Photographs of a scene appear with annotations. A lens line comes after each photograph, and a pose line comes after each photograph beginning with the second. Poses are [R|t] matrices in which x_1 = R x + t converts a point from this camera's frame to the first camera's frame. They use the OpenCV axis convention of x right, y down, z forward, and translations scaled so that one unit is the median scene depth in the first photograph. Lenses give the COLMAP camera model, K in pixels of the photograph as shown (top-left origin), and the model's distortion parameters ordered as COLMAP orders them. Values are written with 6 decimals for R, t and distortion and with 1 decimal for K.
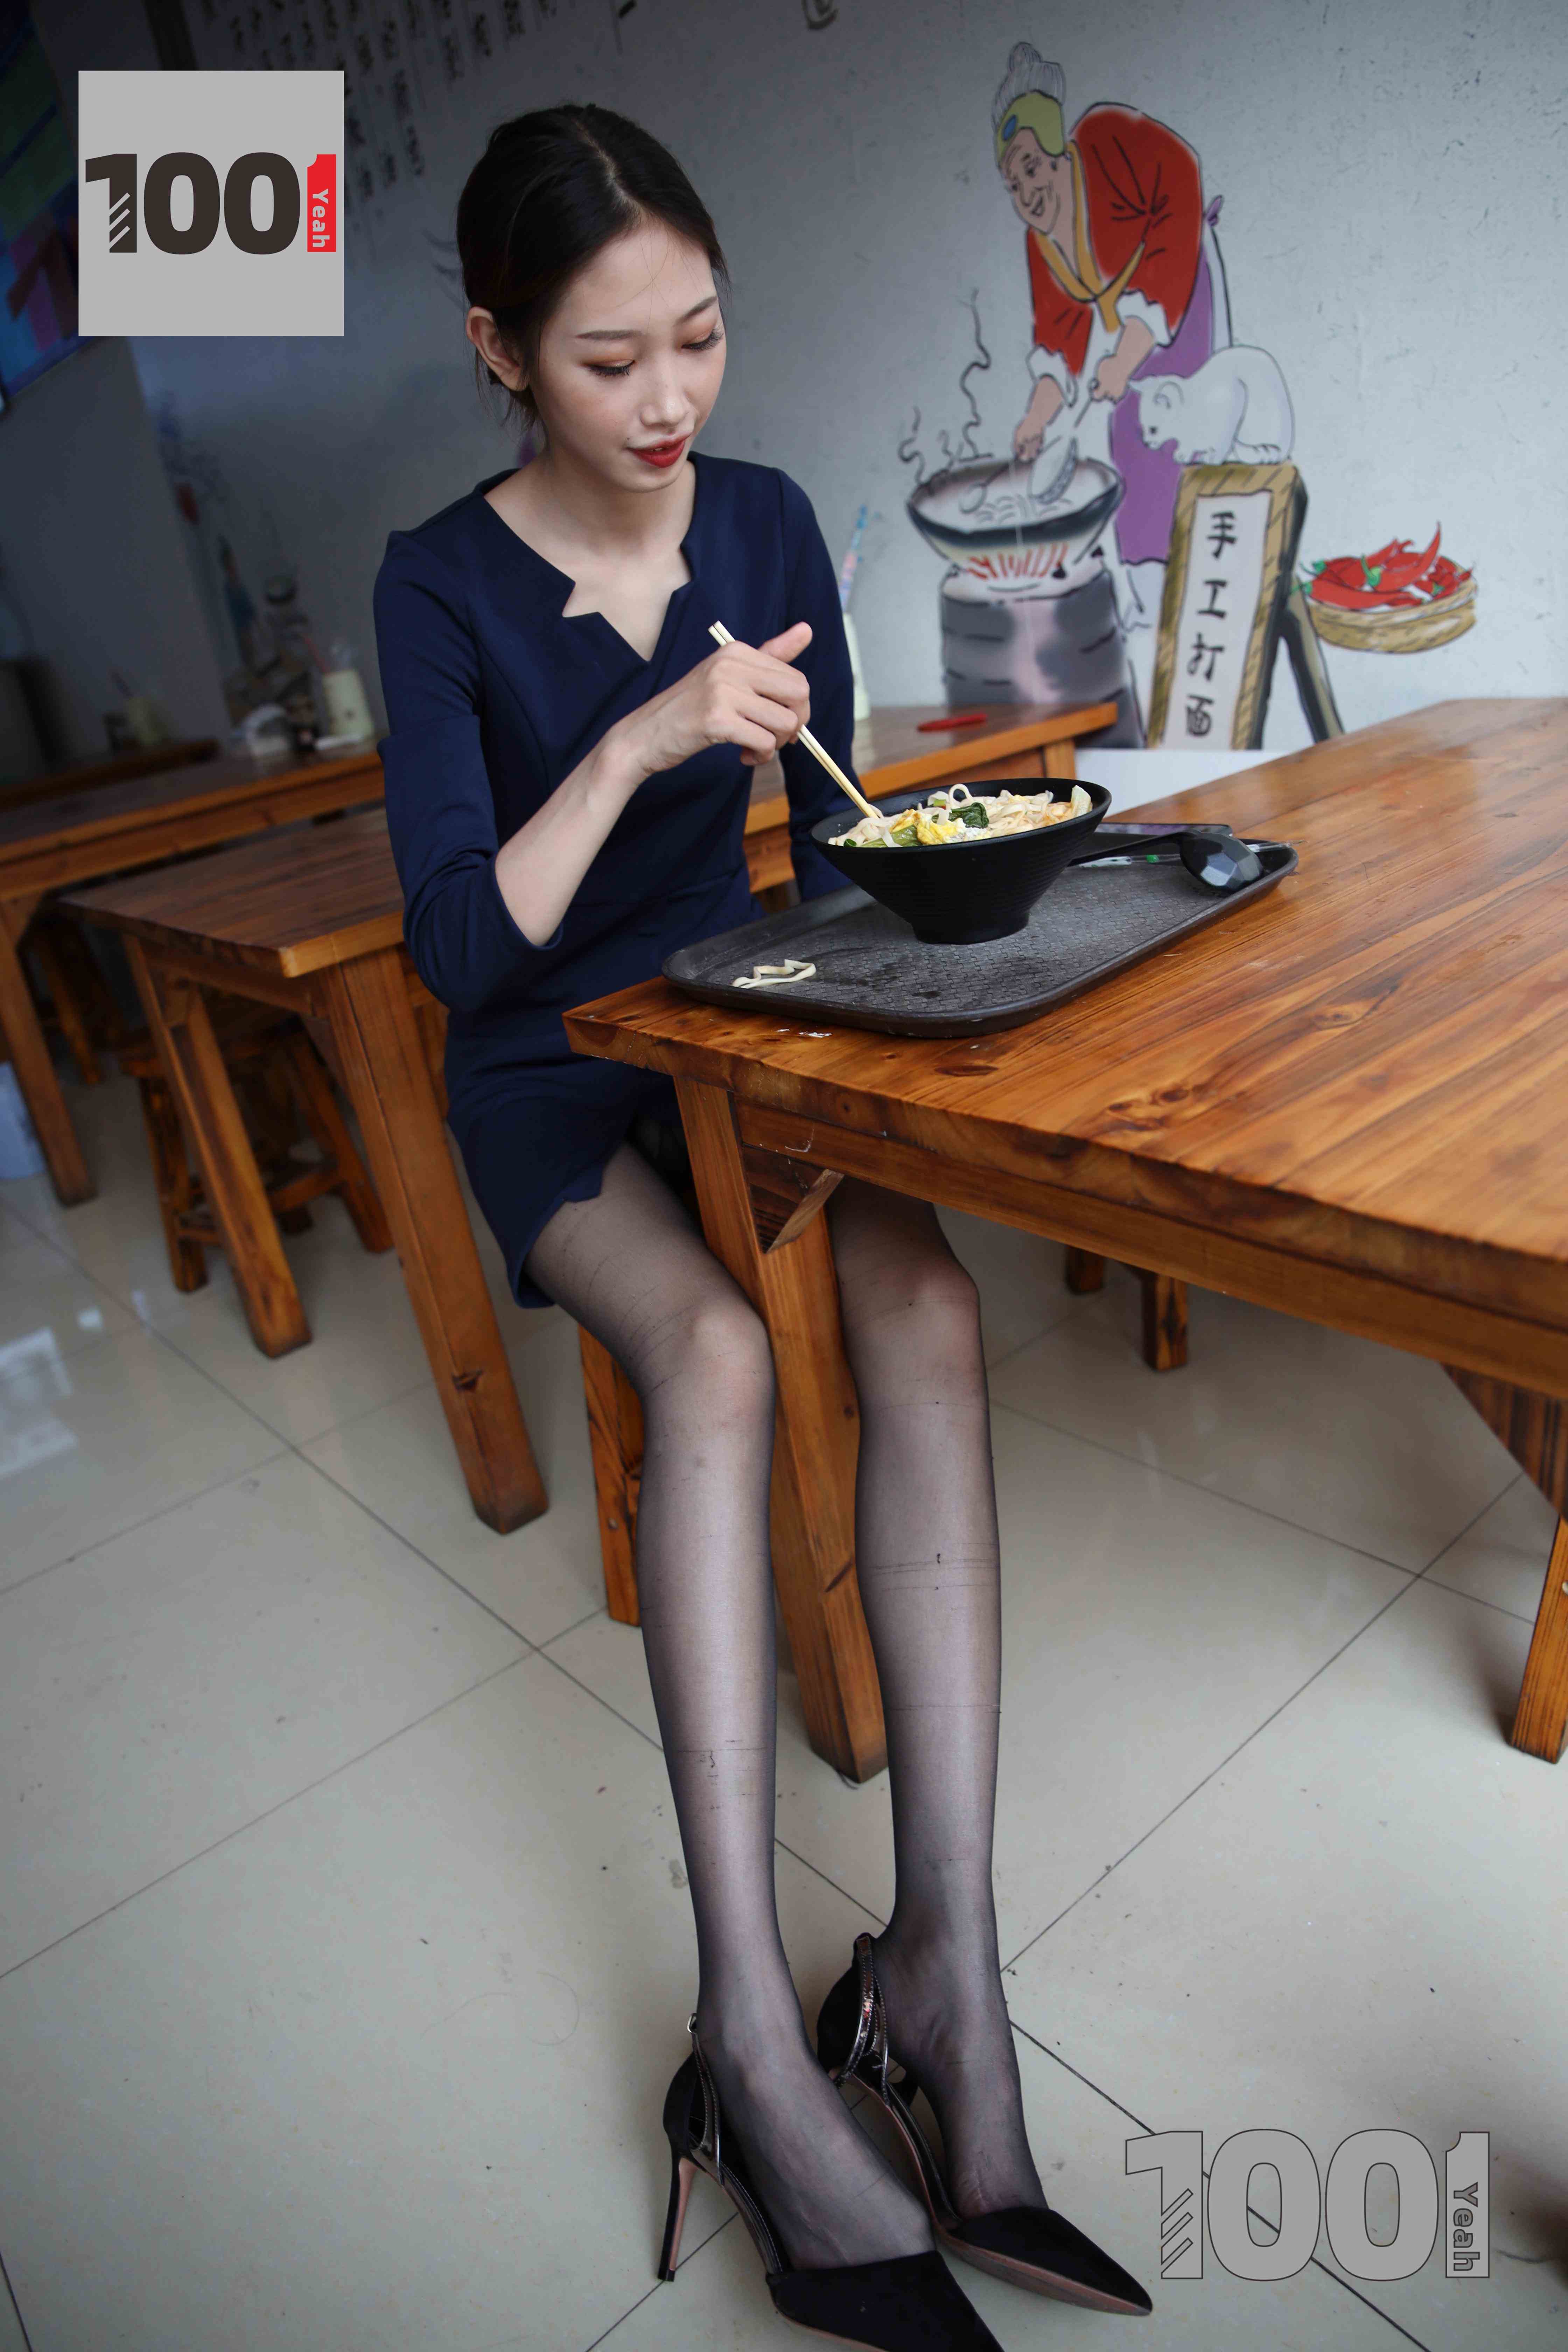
lens RADIAL K [[1550.7, 0, 802.7], [0, 1550.7, 1166.8], [0, 0, 1]] dist [-0.114742, 0.076645]
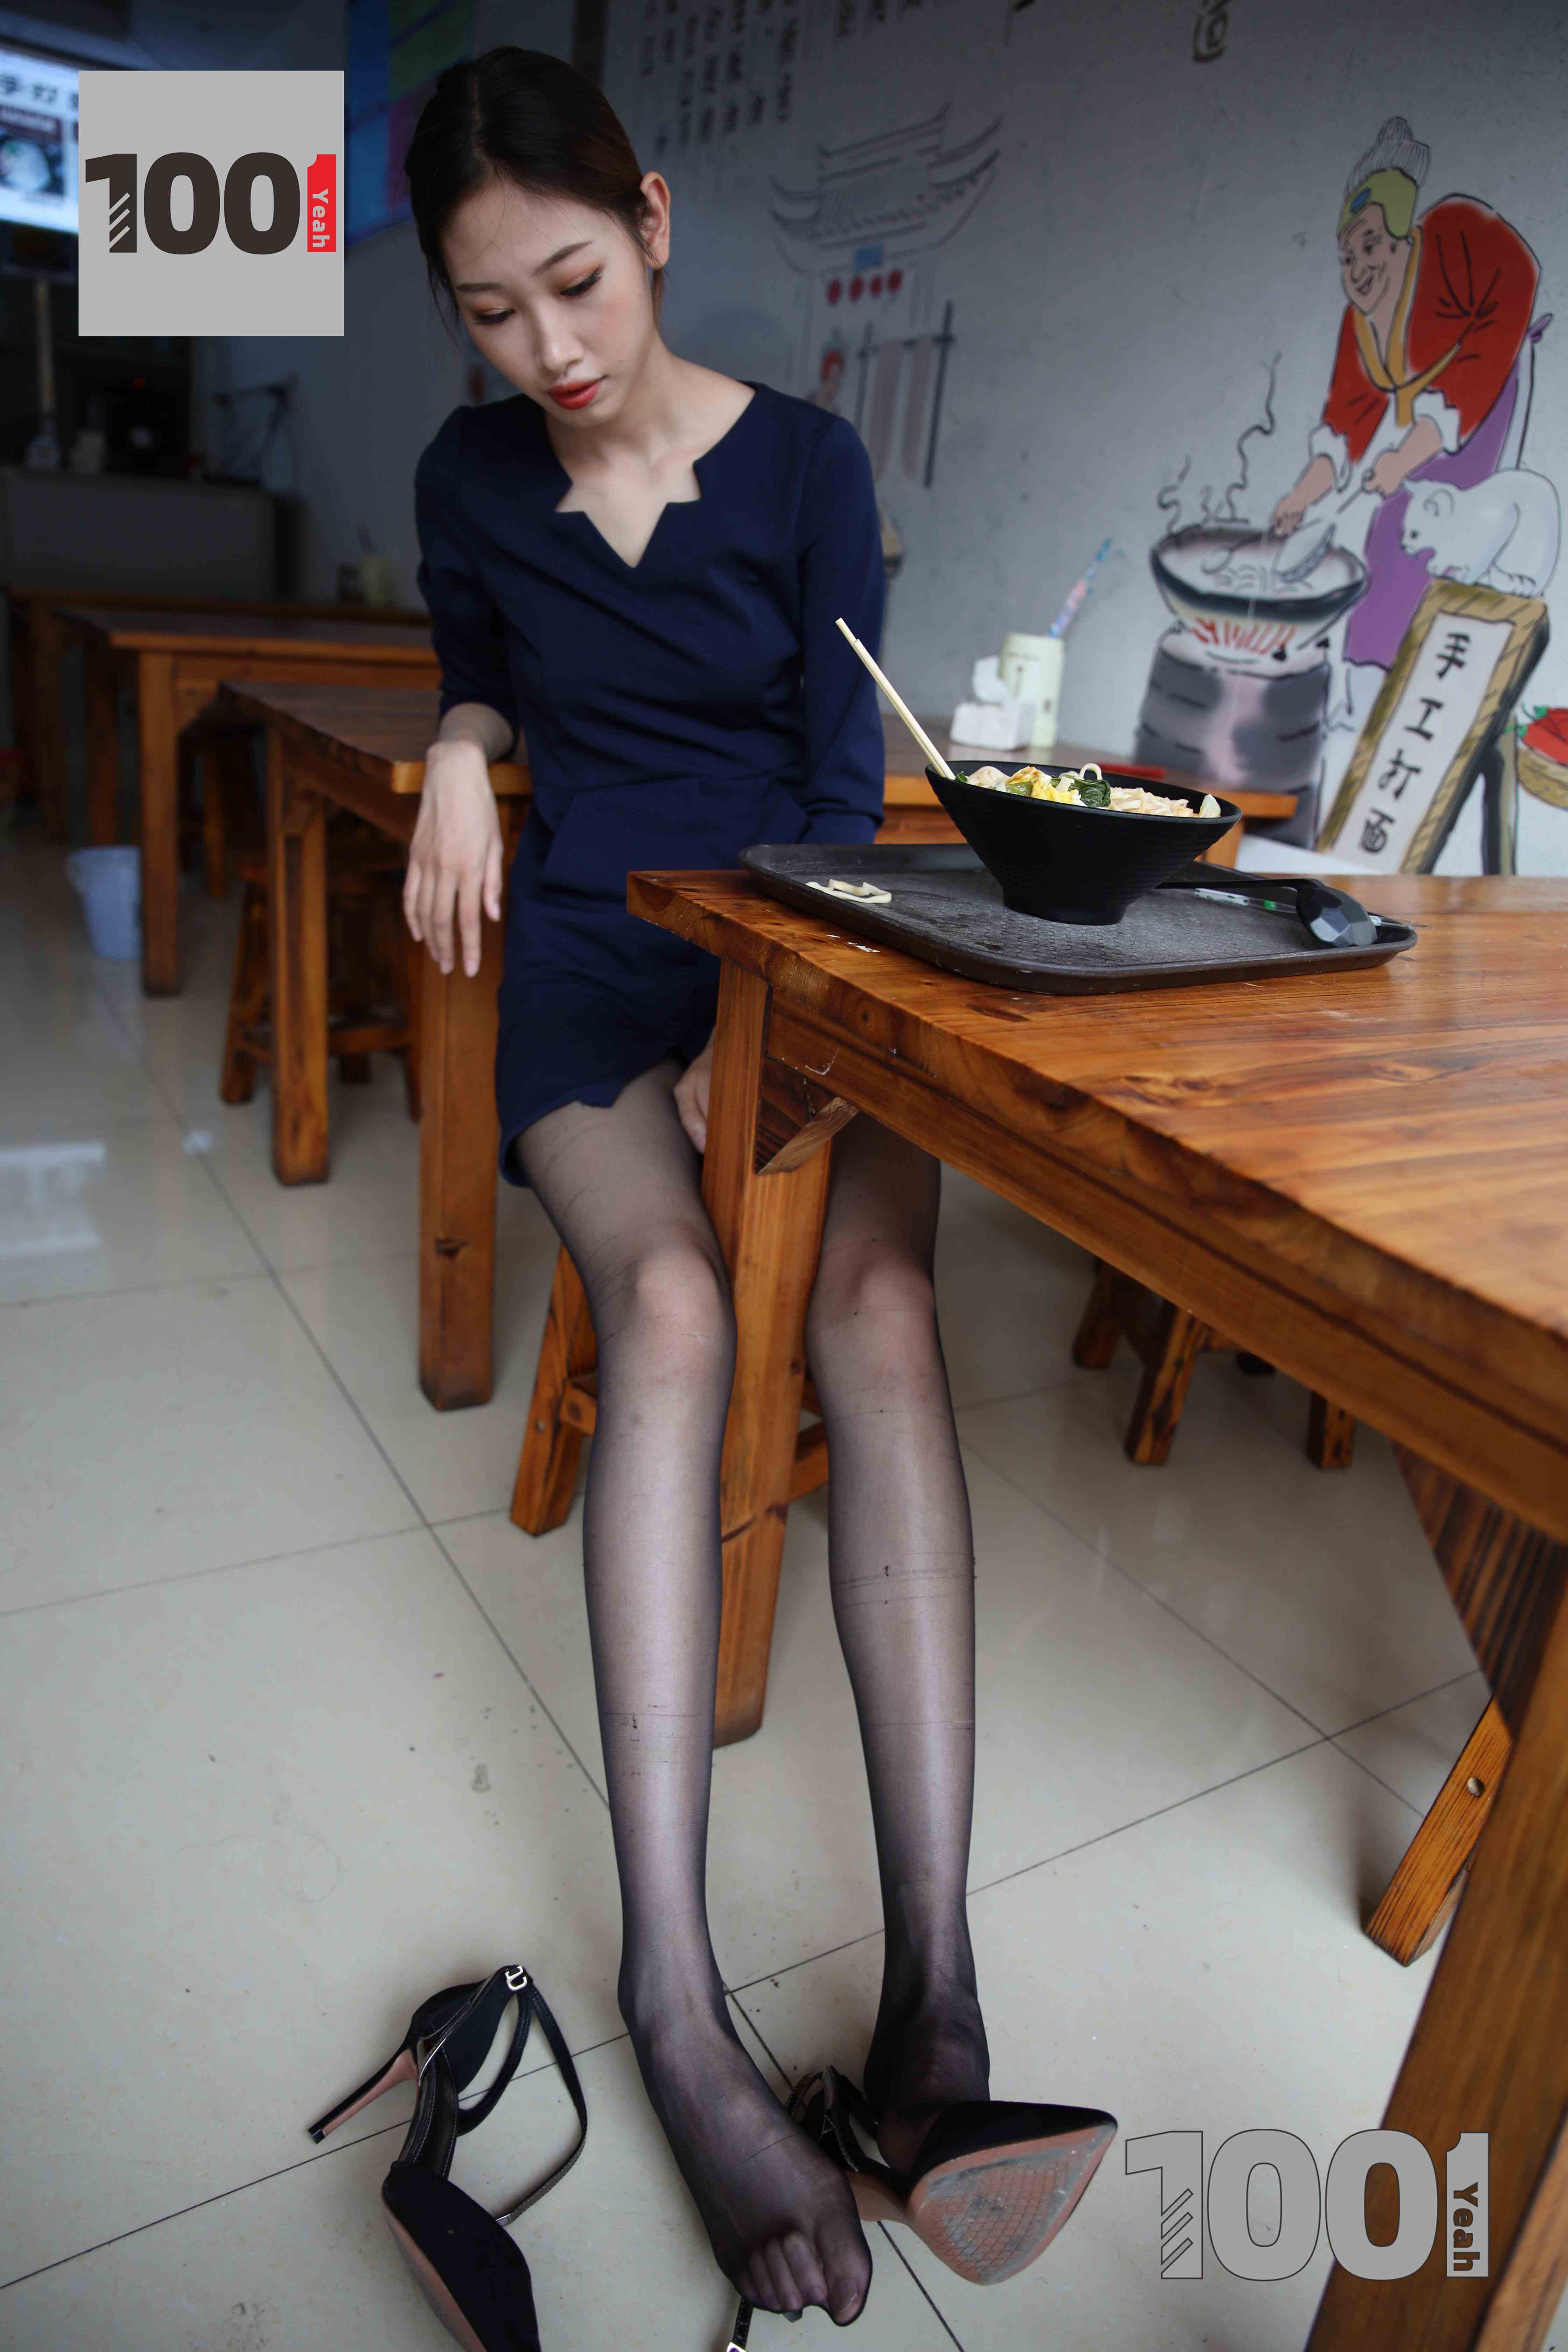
lens RADIAL K [[1550.2, 0, 784.0], [0, 1550.2, 1176.0], [0, 0, 1]] dist [-0.122473, 0.078084]
pose [[0.952708, 0.296754, -0.065452, 0.032665], [-0.297844, 0.954586, -0.007350, 0.034891], [0.060298, 0.026497, 0.997829, 0.025970]]
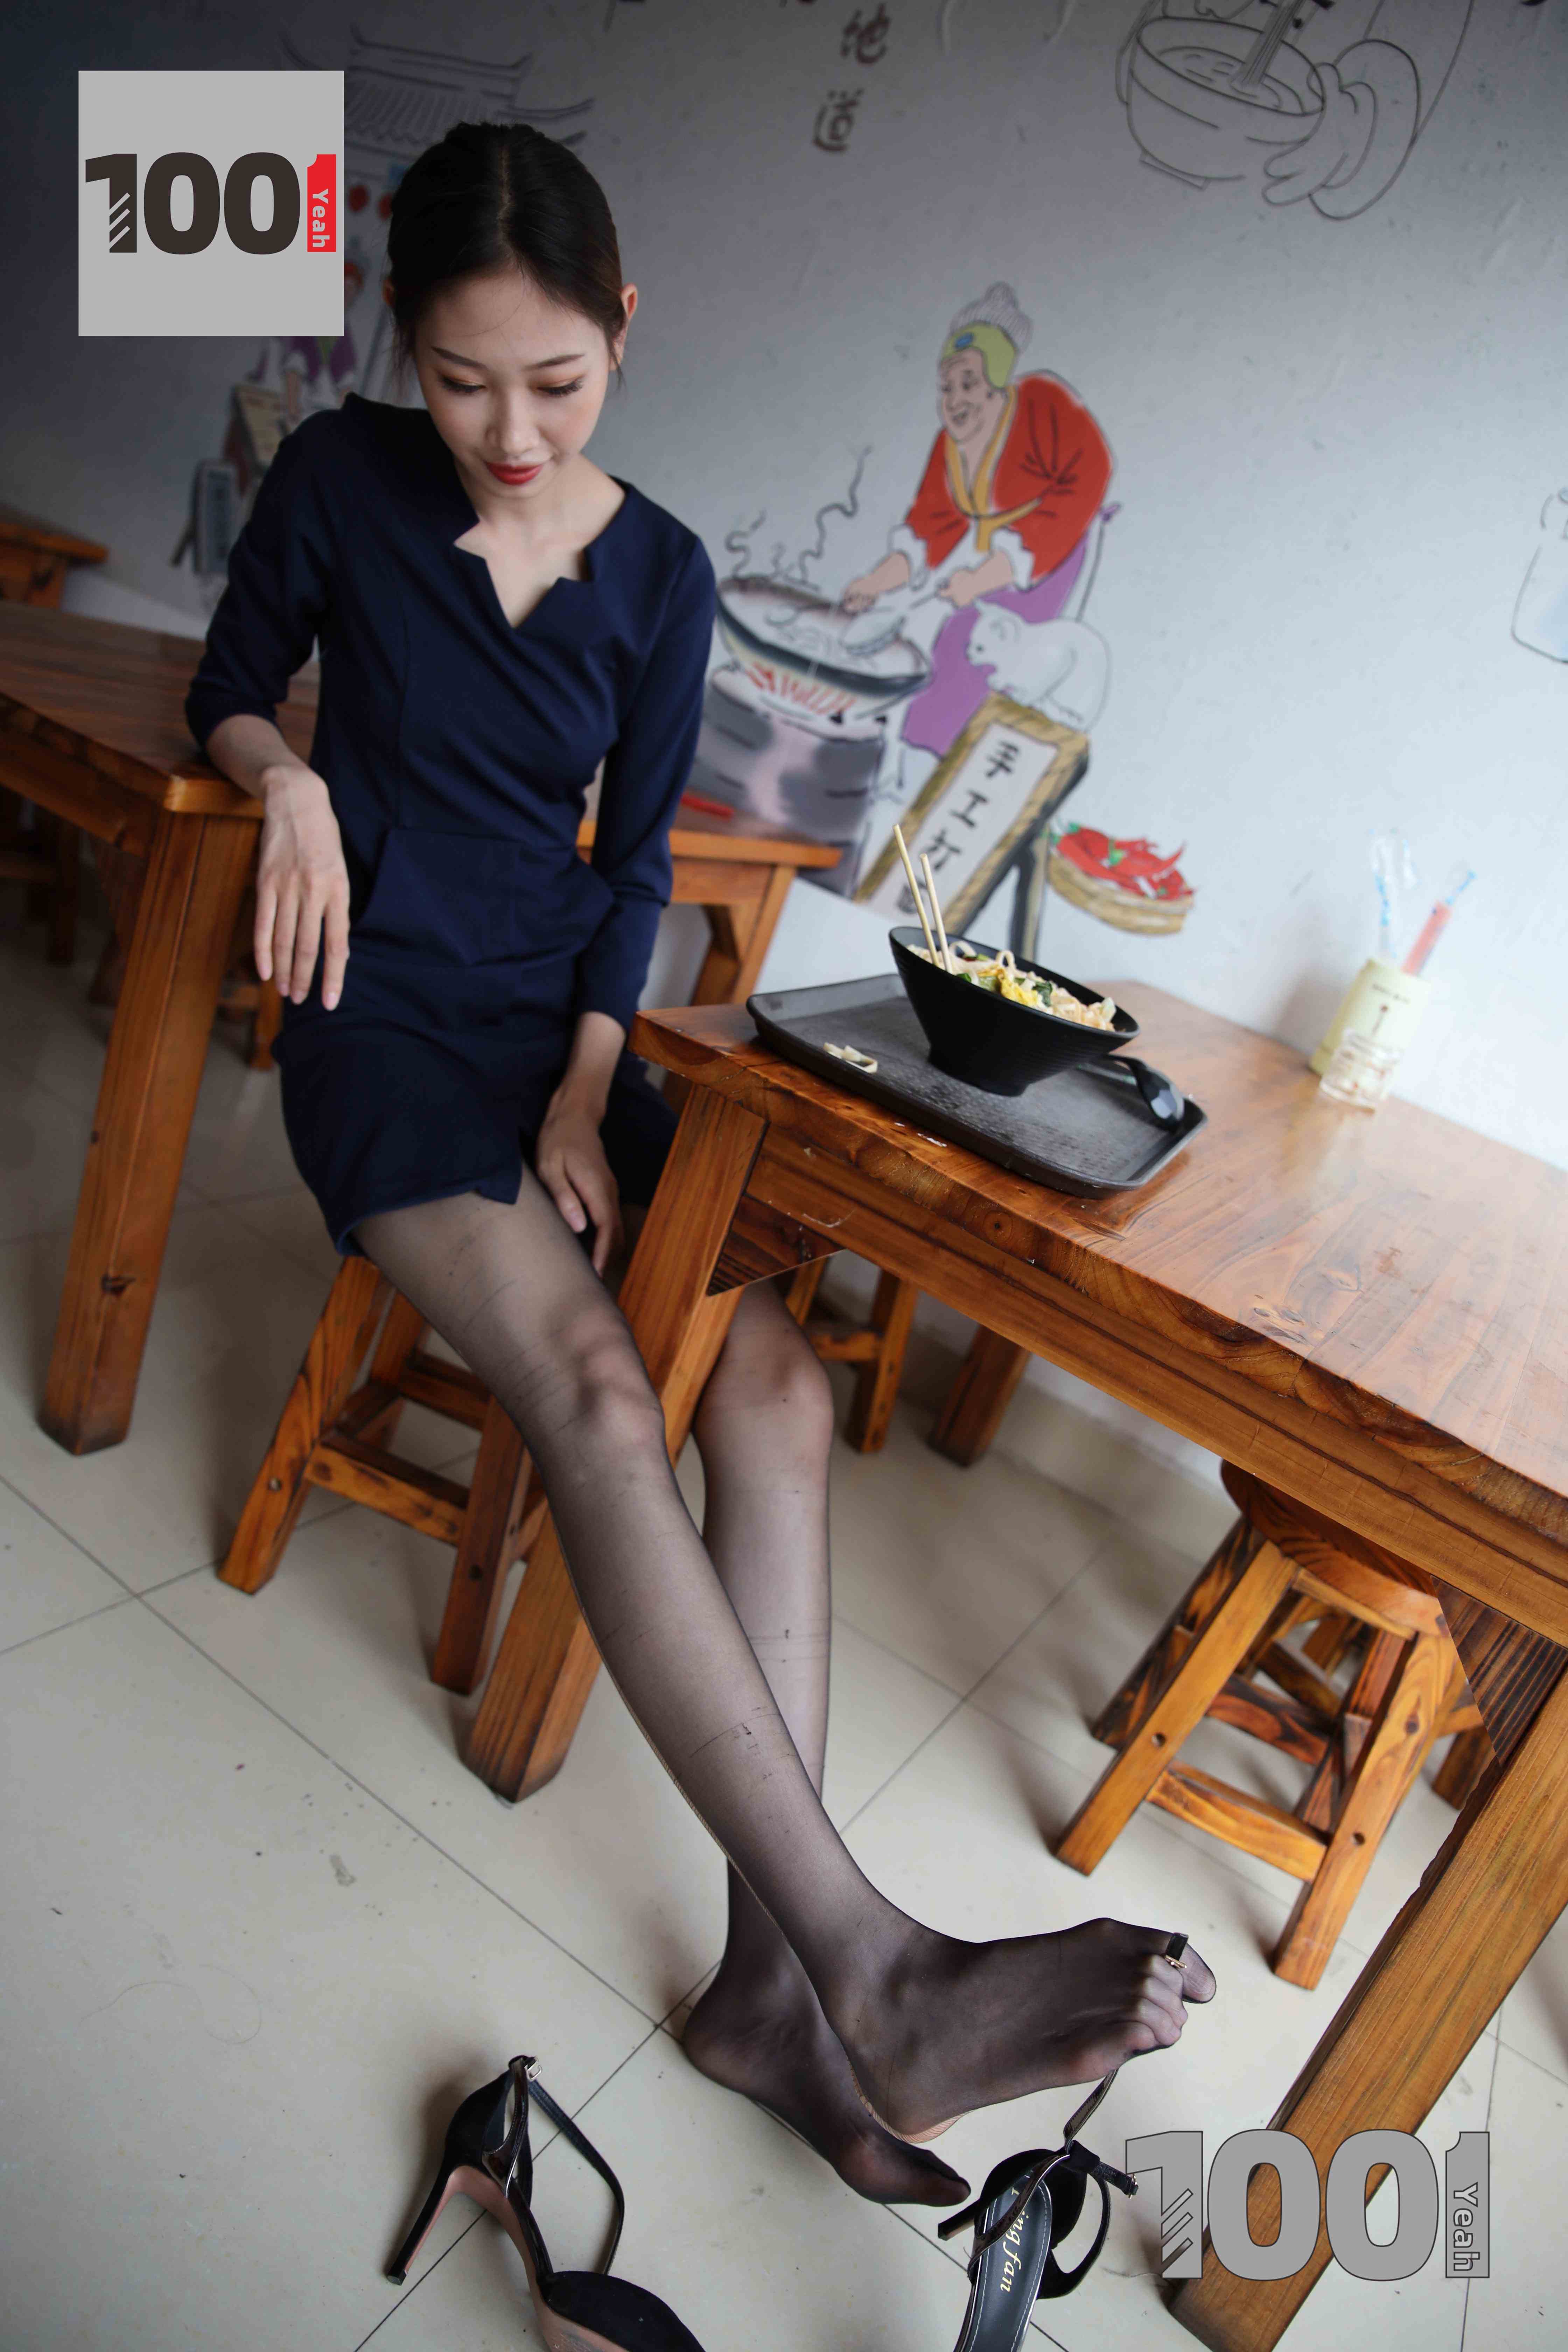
lens RADIAL K [[1550.2, 0, 784.0], [0, 1550.2, 1176.0], [0, 0, 1]] dist [-0.122473, 0.078084]
pose [[0.836360, 0.320060, 0.445044, -0.278410], [-0.310374, 0.945672, -0.096816, 0.038223], [-0.451852, -0.057157, 0.890260, 0.035852]]
